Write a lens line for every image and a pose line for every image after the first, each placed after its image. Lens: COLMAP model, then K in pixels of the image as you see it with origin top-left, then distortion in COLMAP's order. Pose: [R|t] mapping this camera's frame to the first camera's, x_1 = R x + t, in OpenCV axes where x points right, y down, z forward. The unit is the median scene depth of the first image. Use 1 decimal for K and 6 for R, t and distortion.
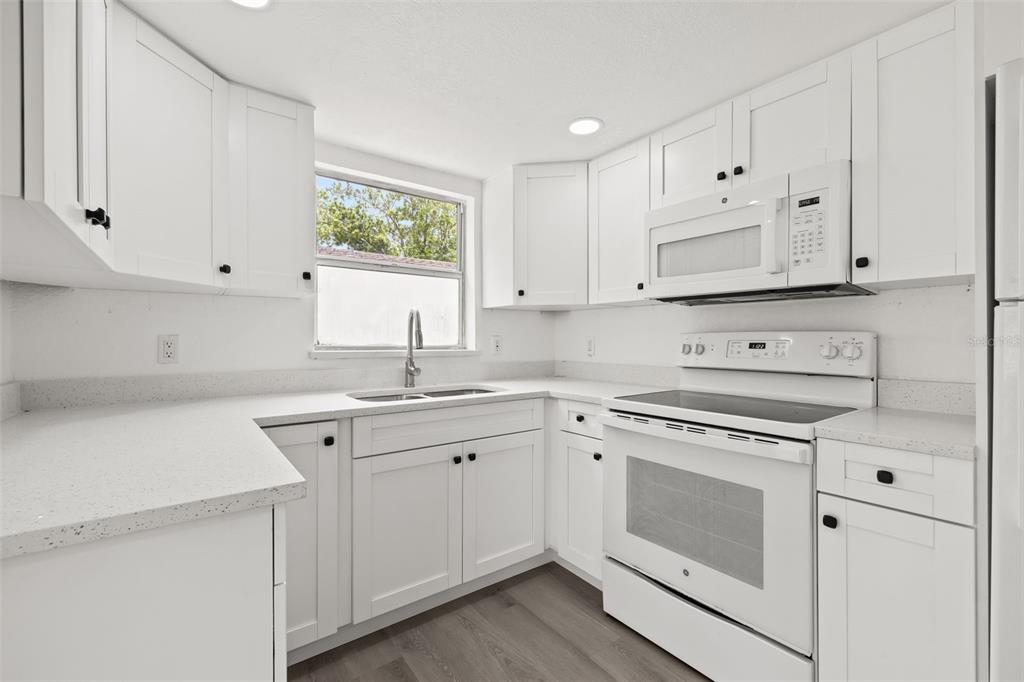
lens RADIAL K [[432.1, 0, 509.7], [0, 432.1, 341.5], [0, 0, 1]] dist [-0.001438, -0.000508]
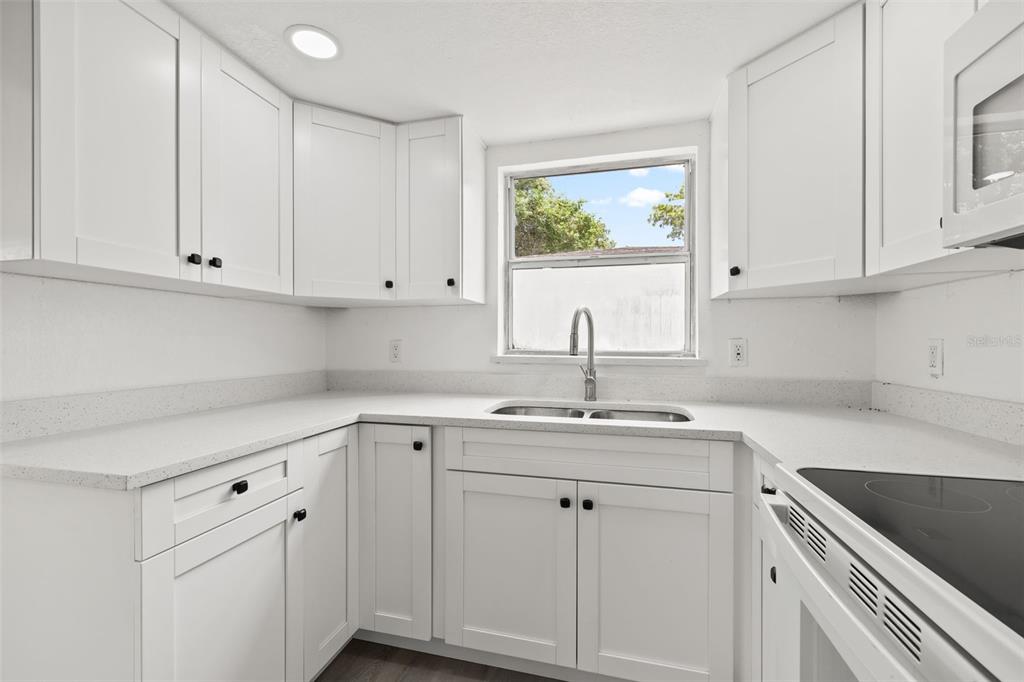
lens RADIAL K [[432.1, 0, 510.7], [0, 432.1, 344.8], [0, 0, 1]] dist [-0.001438, -0.000508]
pose [[0.623540, 0.005102, -0.781775, 0.397531], [-0.003488, 0.999987, 0.003744, -0.006556], [0.781784, 0.000392, 0.623549, 0.434345]]
